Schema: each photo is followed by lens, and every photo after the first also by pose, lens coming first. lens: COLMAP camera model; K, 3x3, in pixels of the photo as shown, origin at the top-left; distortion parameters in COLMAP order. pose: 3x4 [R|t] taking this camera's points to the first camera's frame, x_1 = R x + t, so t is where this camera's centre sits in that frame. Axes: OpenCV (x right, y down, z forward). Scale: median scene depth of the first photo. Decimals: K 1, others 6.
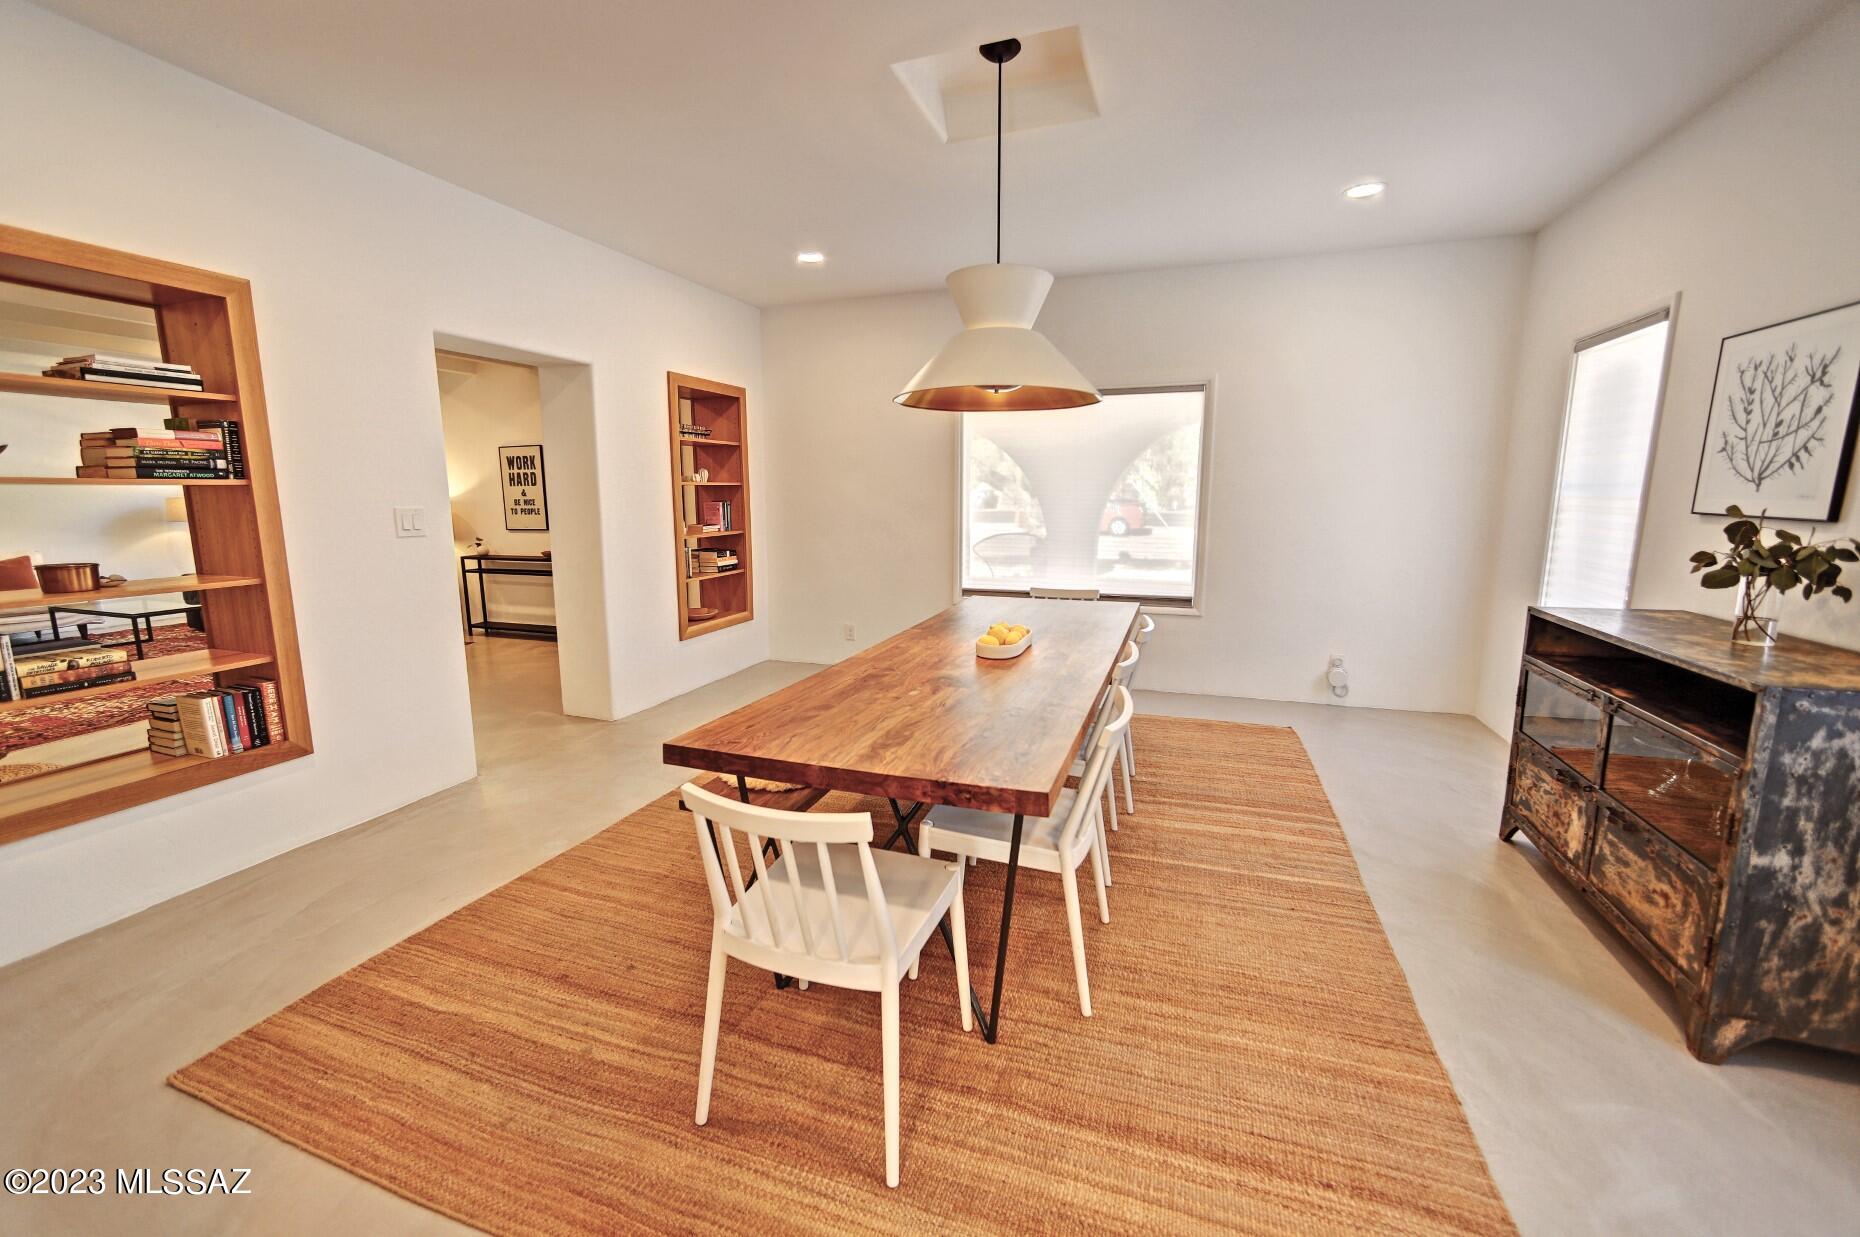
lens RADIAL K [[741.4, 0, 921.8], [0, 741.4, 613.3], [0, 0, 1]] dist [-0.039218, 0.014780]
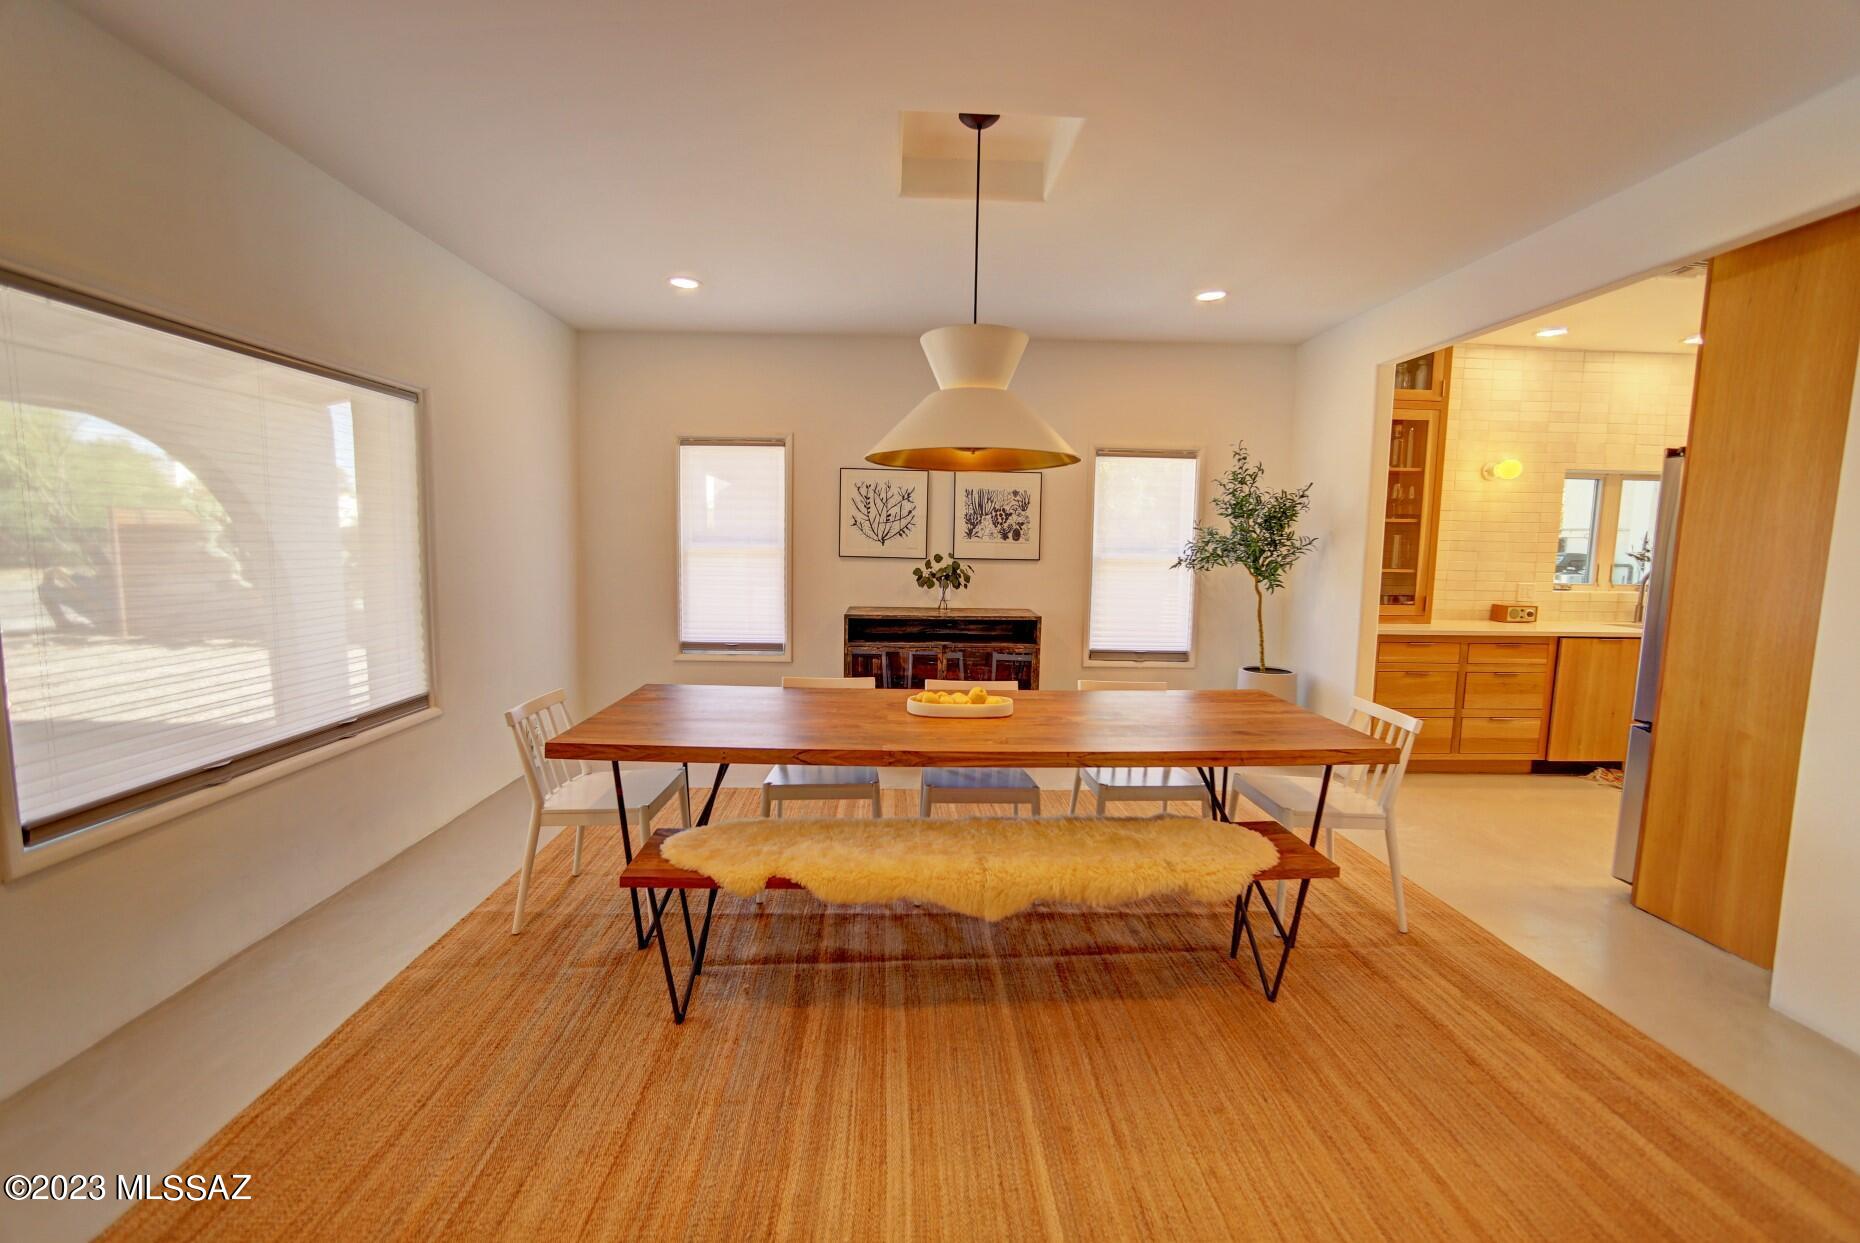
lens RADIAL K [[741.4, 0, 921.8], [0, 741.4, 616.3], [0, 0, 1]] dist [-0.039218, 0.014780]
pose [[-0.372162, -0.096801, 0.923106, -0.939990], [0.136675, 0.977990, 0.157659, -0.294619], [-0.918050, 0.184840, -0.350741, 1.702245]]
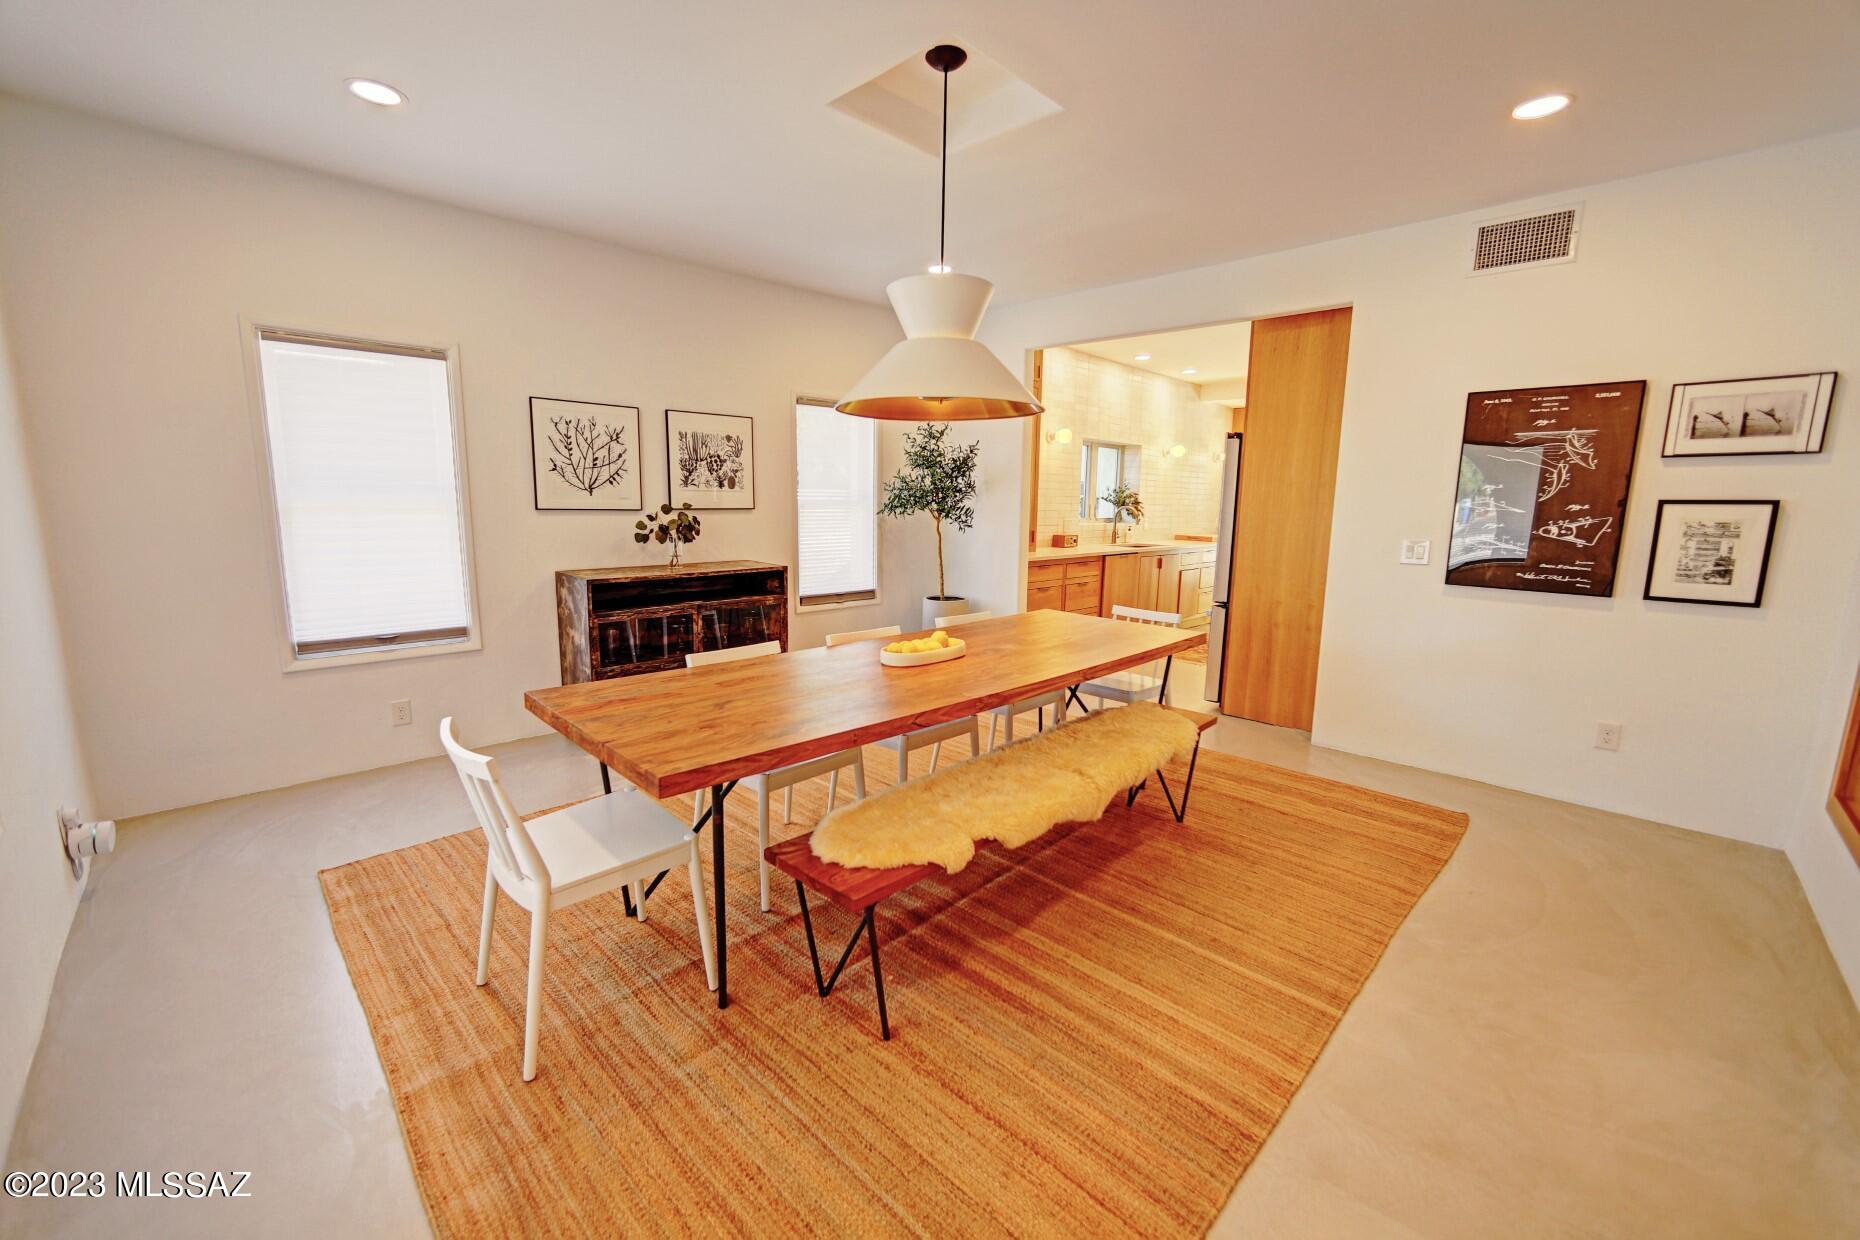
lens RADIAL K [[741.4, 0, 921.8], [0, 741.4, 614.8], [0, 0, 1]] dist [-0.039218, 0.014780]
pose [[-0.905026, -0.077184, 0.418294, -0.370468], [0.057674, 0.952050, 0.300458, -0.386759], [-0.421427, 0.296047, -0.857179, 2.299383]]
